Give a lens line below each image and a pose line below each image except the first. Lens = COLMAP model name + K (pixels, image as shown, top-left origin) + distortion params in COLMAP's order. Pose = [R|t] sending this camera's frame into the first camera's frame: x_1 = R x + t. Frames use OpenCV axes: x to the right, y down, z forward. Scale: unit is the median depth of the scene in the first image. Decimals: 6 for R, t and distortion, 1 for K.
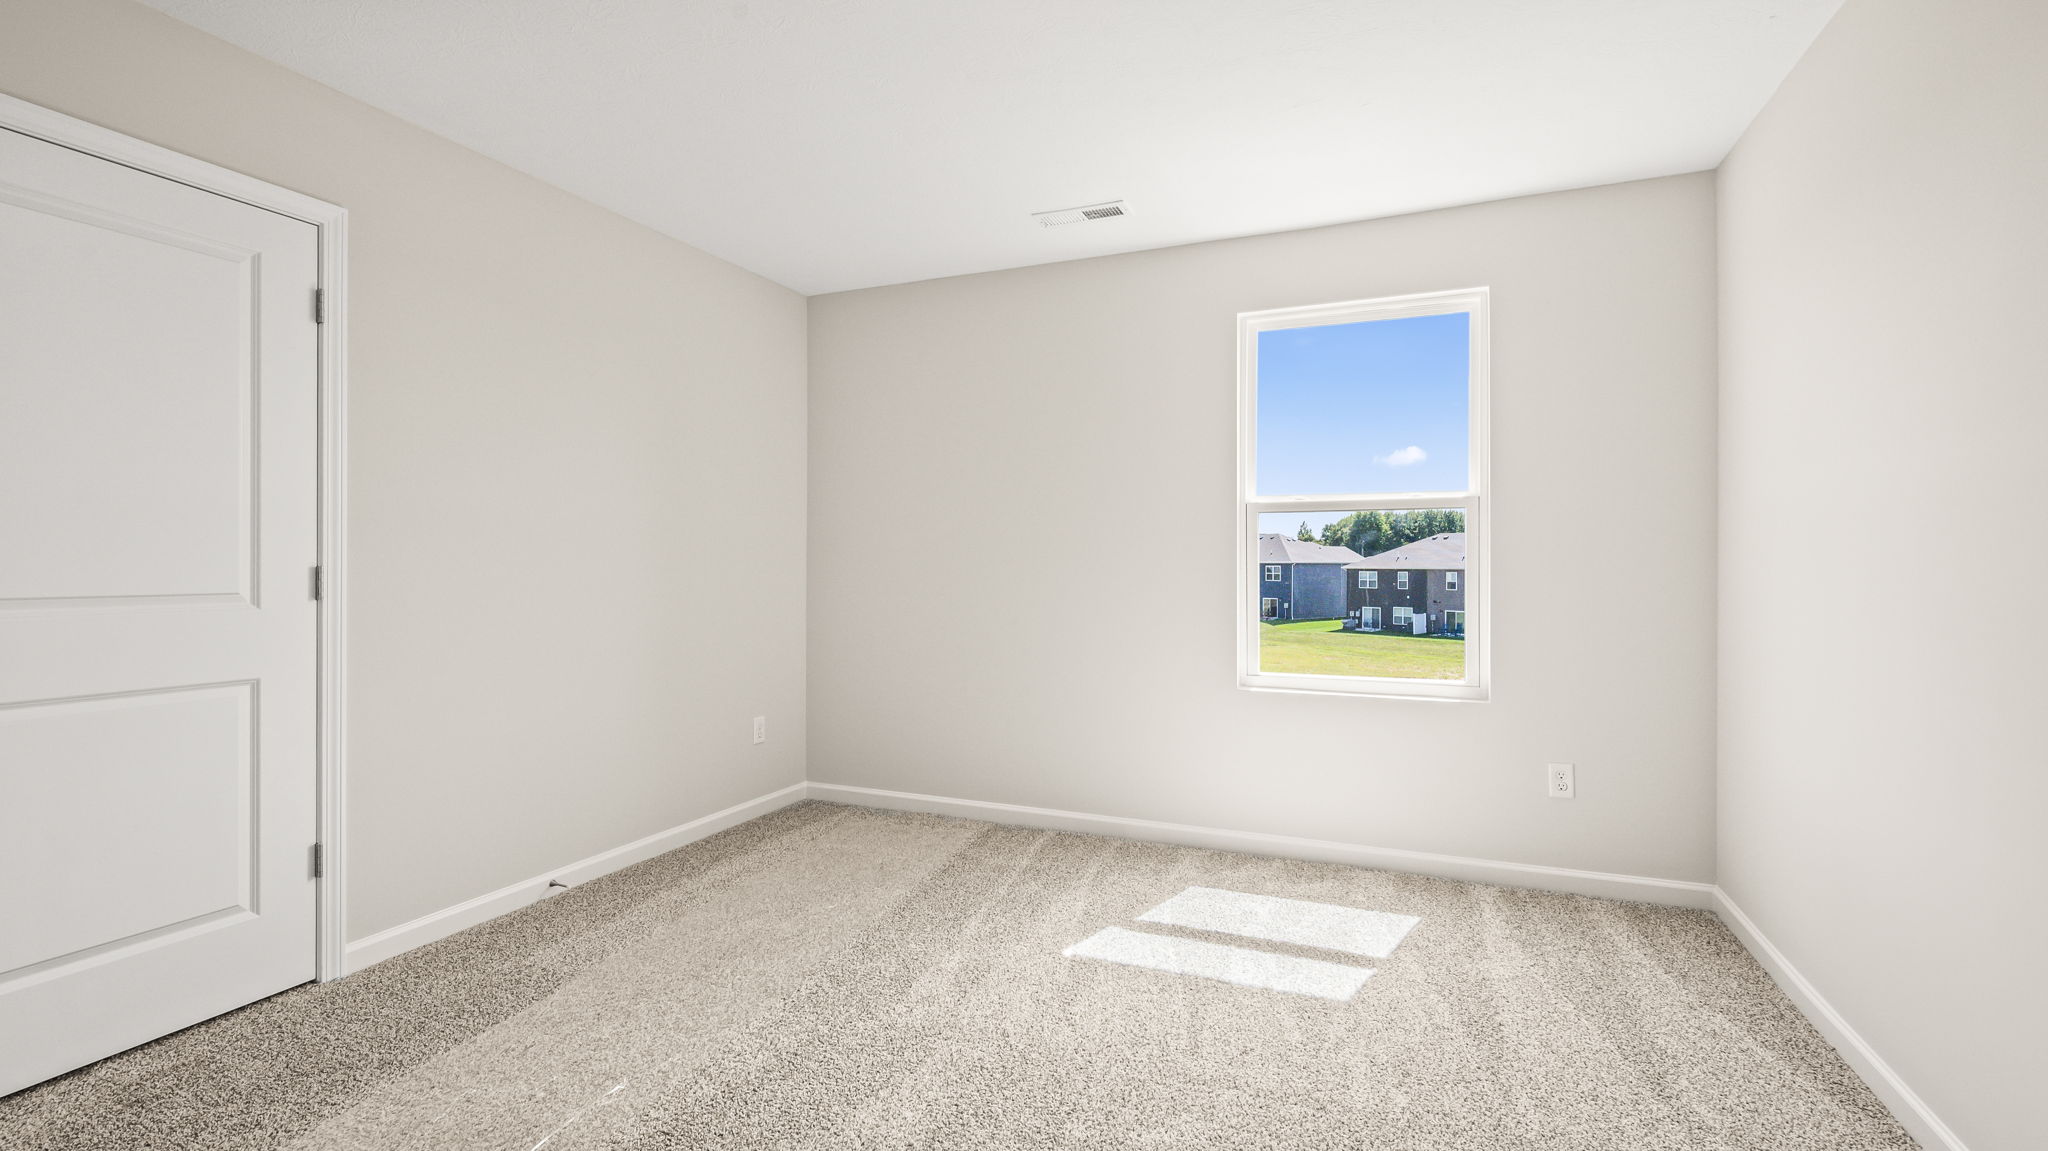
lens RADIAL K [[906.6, 0, 1015.8], [0, 906.6, 561.6], [0, 0, 1]] dist [-0.004239, -0.000611]
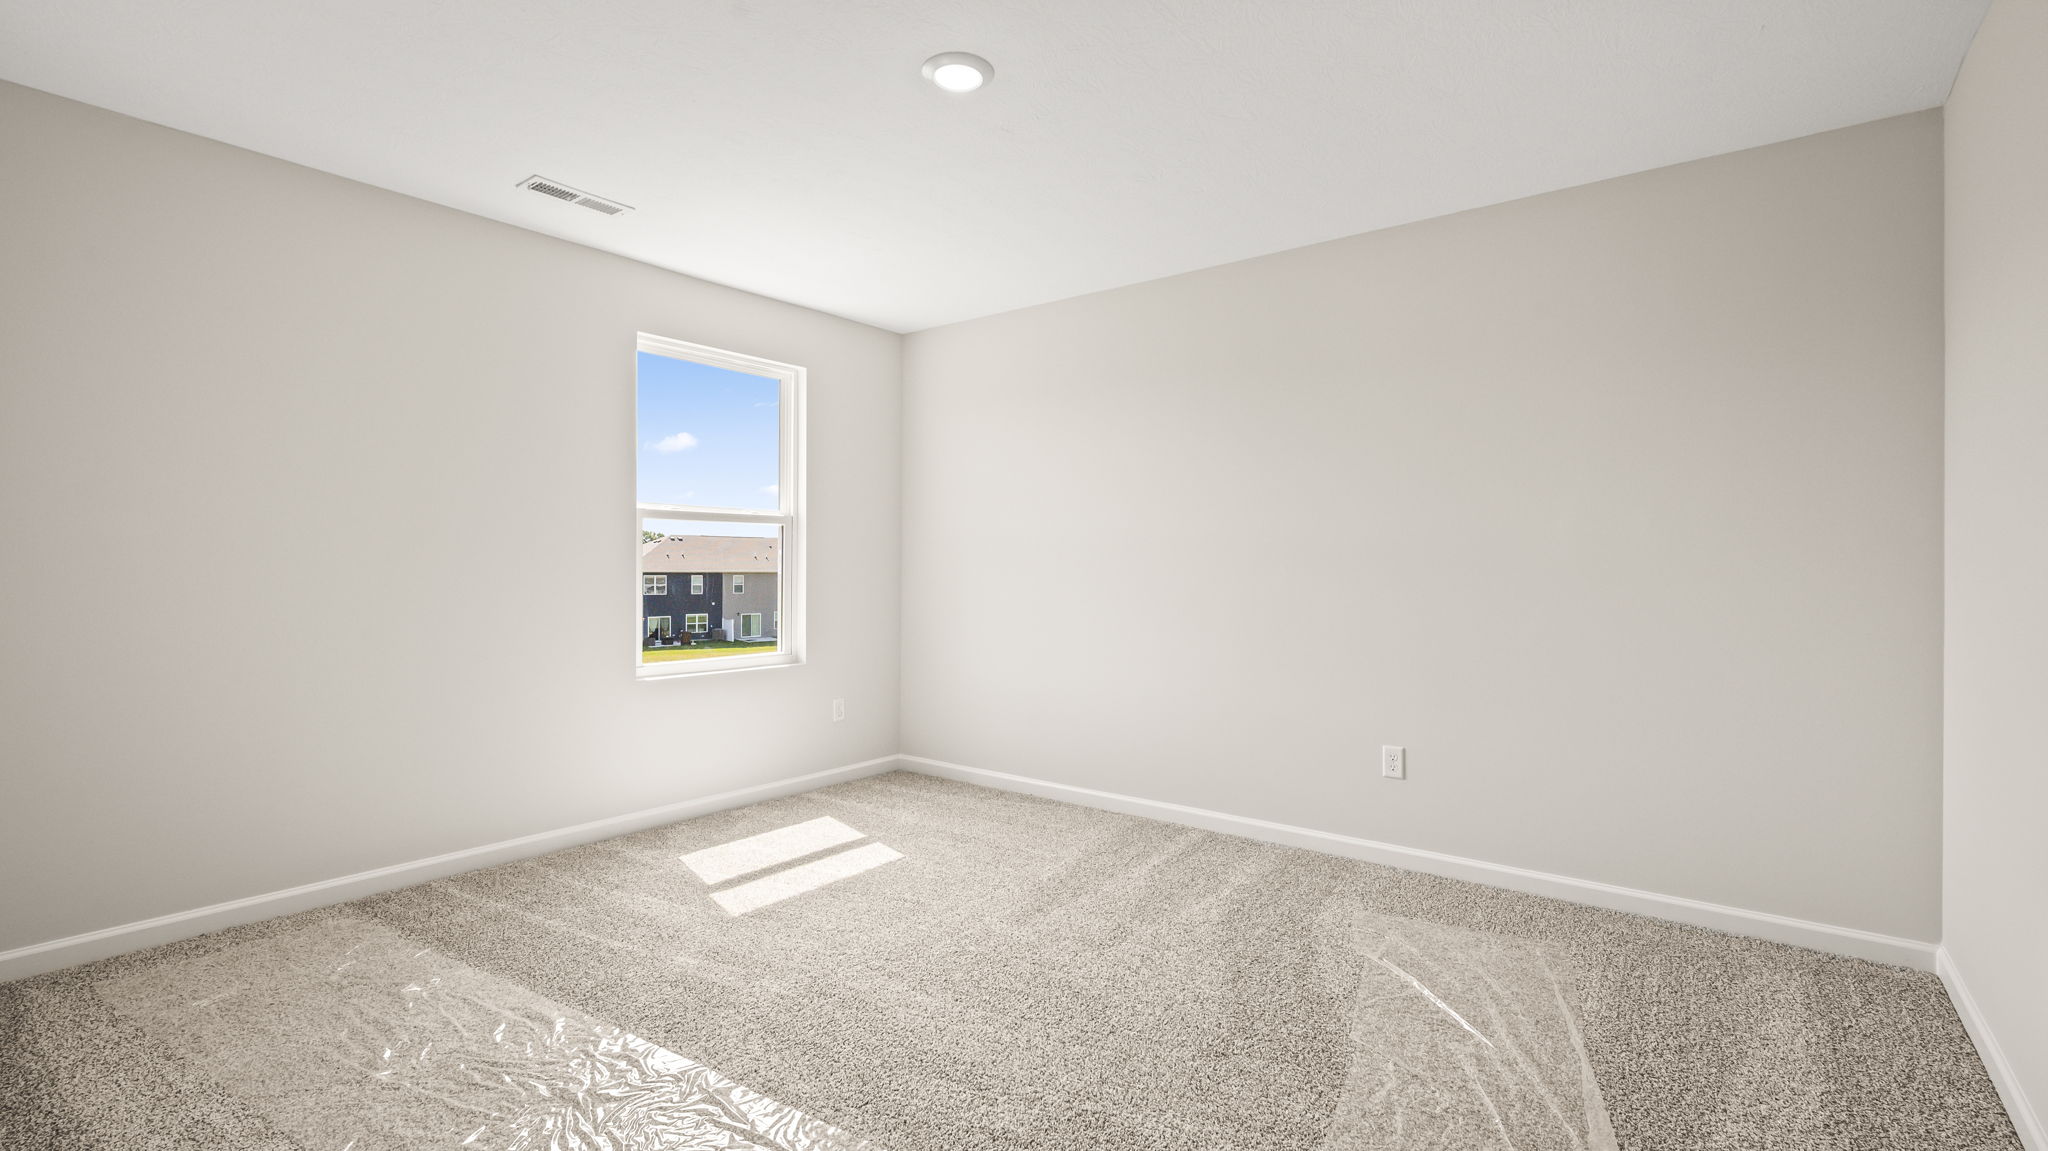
lens RADIAL K [[906.6, 0, 1023.8], [0, 906.6, 573.0], [0, 0, 1]] dist [-0.004239, -0.000611]
pose [[0.252544, -0.004411, 0.967575, -0.825079], [-0.004448, 0.999974, 0.005720, 0.004813], [-0.967575, -0.005748, 0.252518, 0.343316]]
